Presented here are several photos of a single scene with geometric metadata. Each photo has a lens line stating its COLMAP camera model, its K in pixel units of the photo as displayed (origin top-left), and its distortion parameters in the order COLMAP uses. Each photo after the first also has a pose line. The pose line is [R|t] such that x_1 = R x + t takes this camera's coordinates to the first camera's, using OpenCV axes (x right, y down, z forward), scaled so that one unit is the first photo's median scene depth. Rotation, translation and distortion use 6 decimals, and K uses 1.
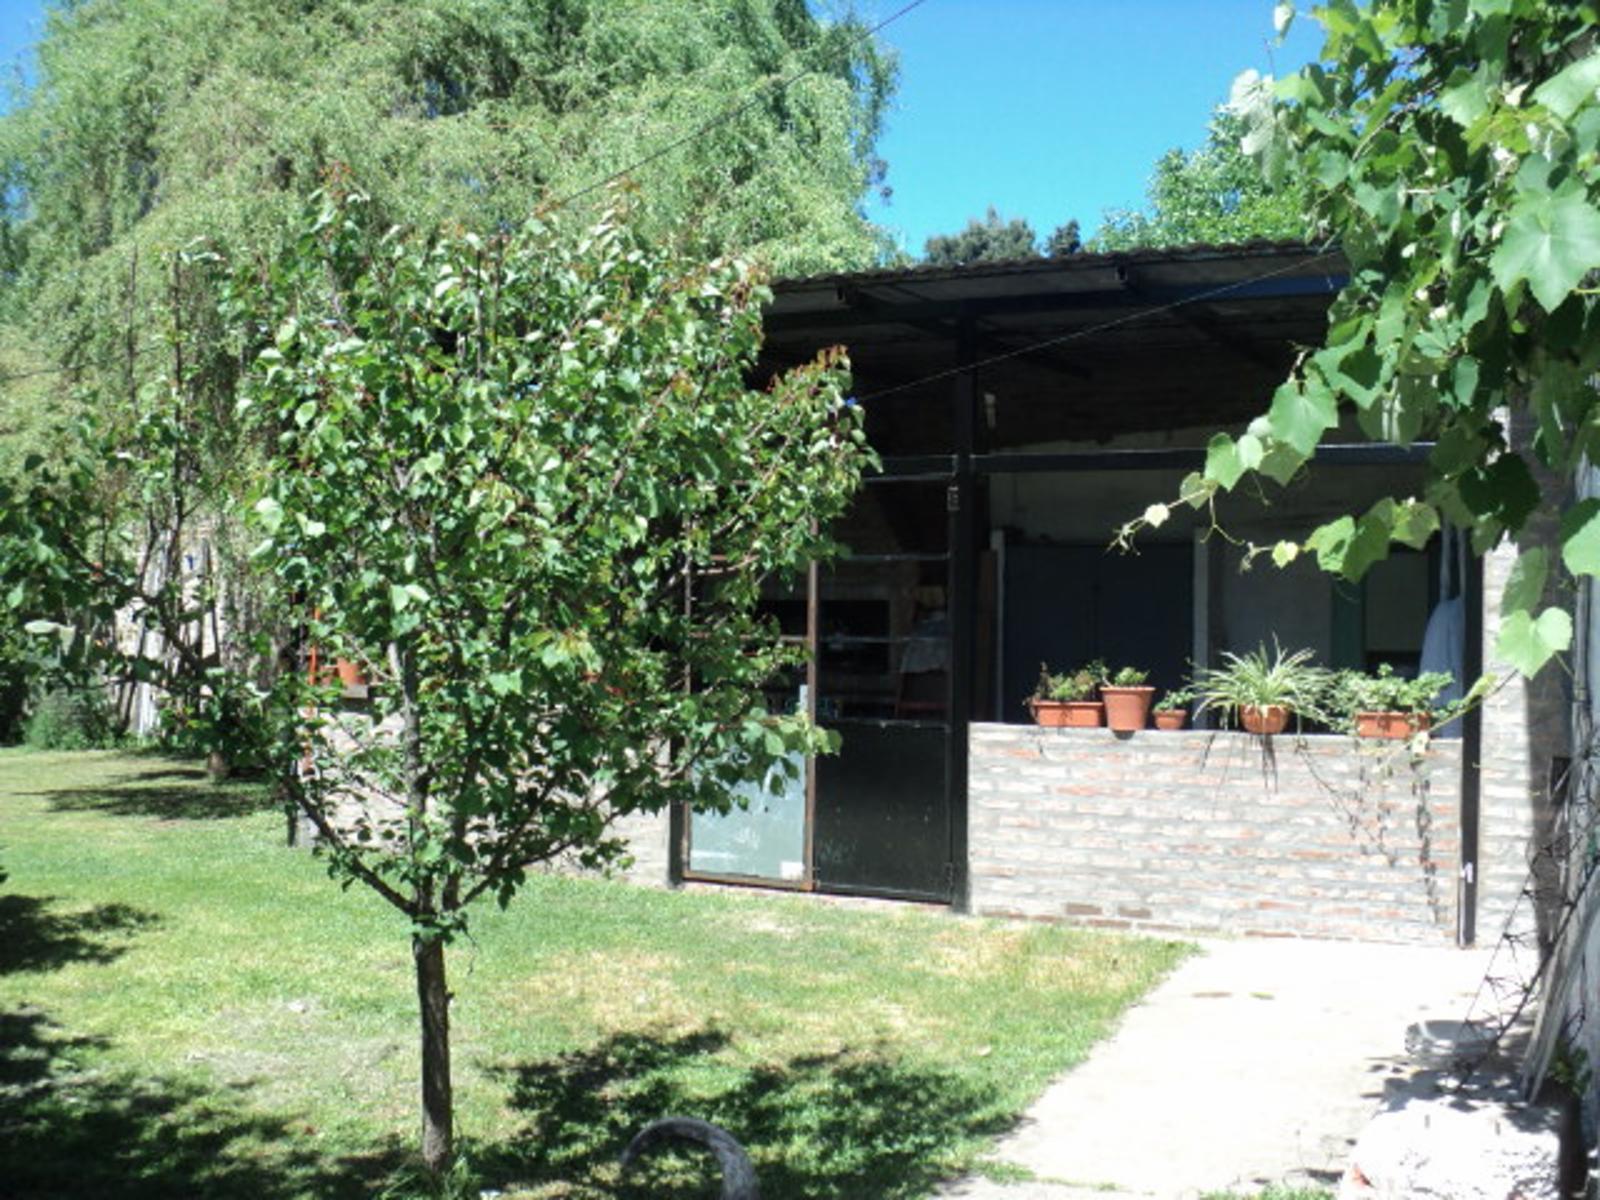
lens RADIAL K [[1649.1, 0, 800.0], [0, 1649.1, 600.0], [0, 0, 1]] dist [-0.211287, 0.266791]
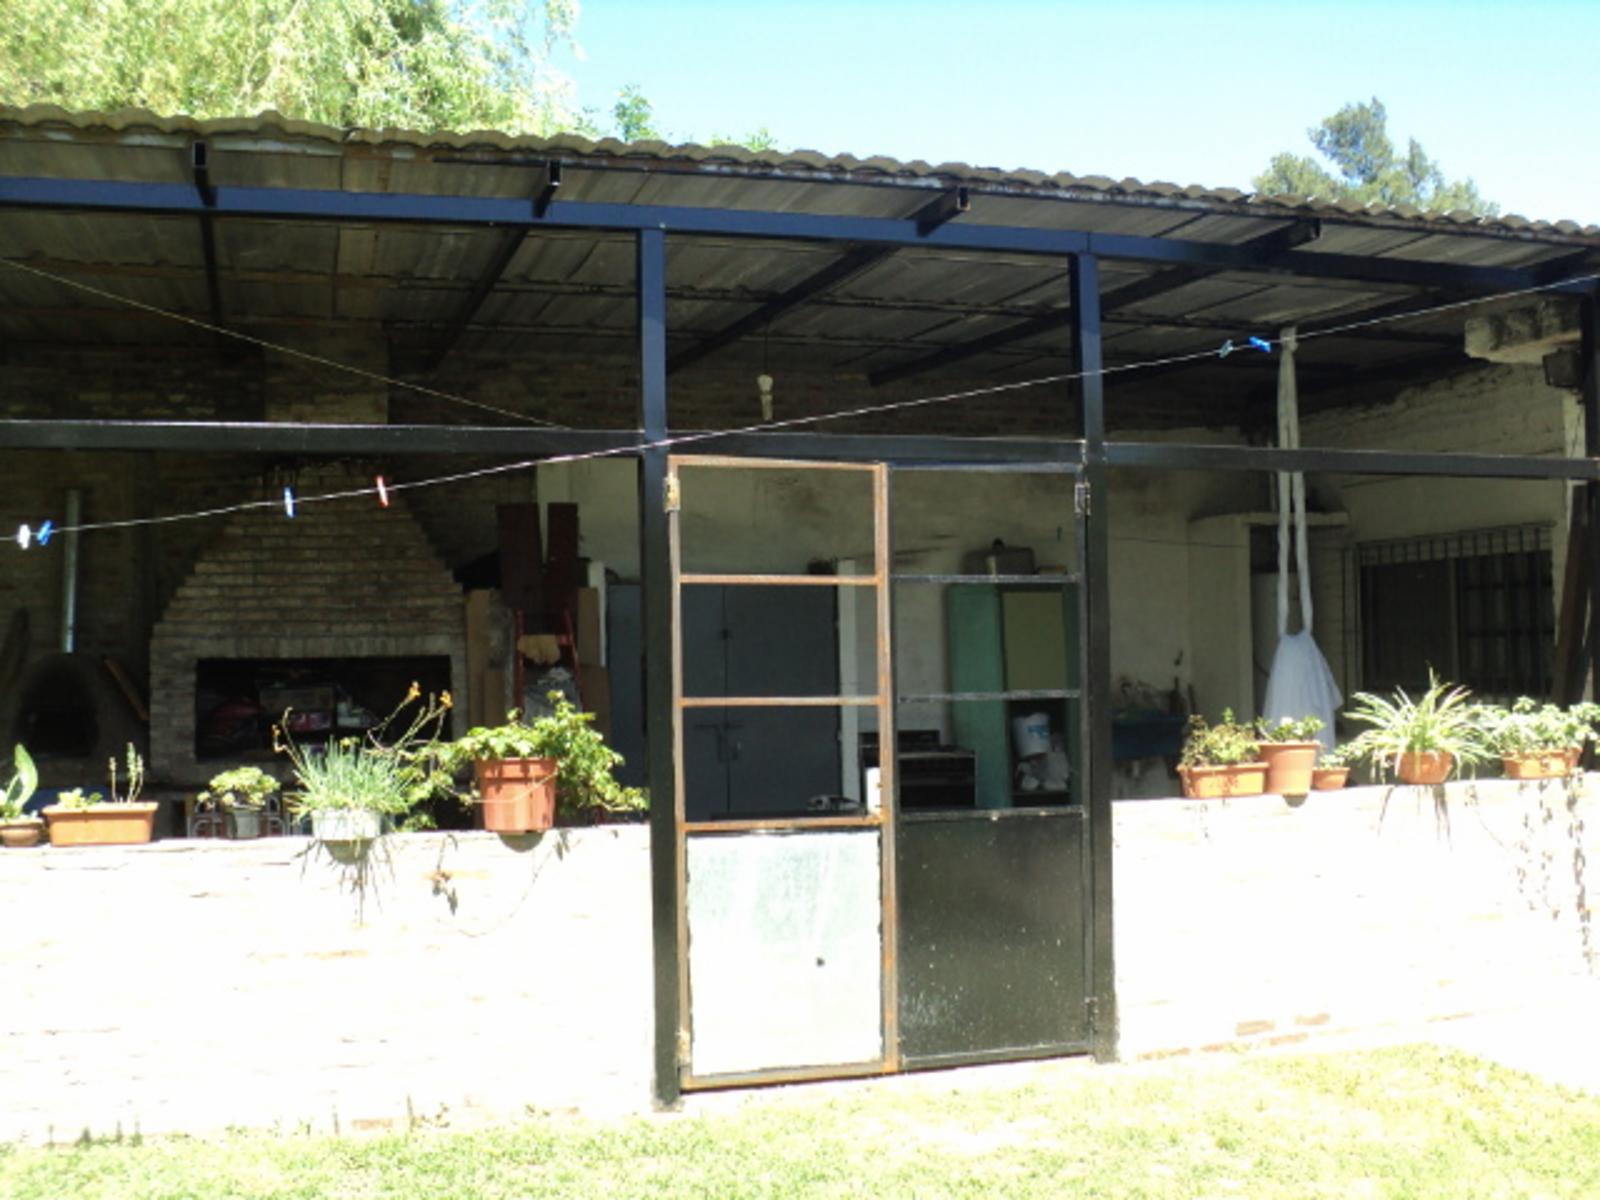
lens RADIAL K [[1649.1, 0, 800.0], [0, 1649.1, 600.0], [0, 0, 1]] dist [-0.211287, 0.266791]
pose [[0.745977, 0.002305, 0.665967, -0.488150], [0.024315, 0.999233, -0.030695, 0.002913], [-0.665527, 0.039091, 0.745349, 0.544270]]
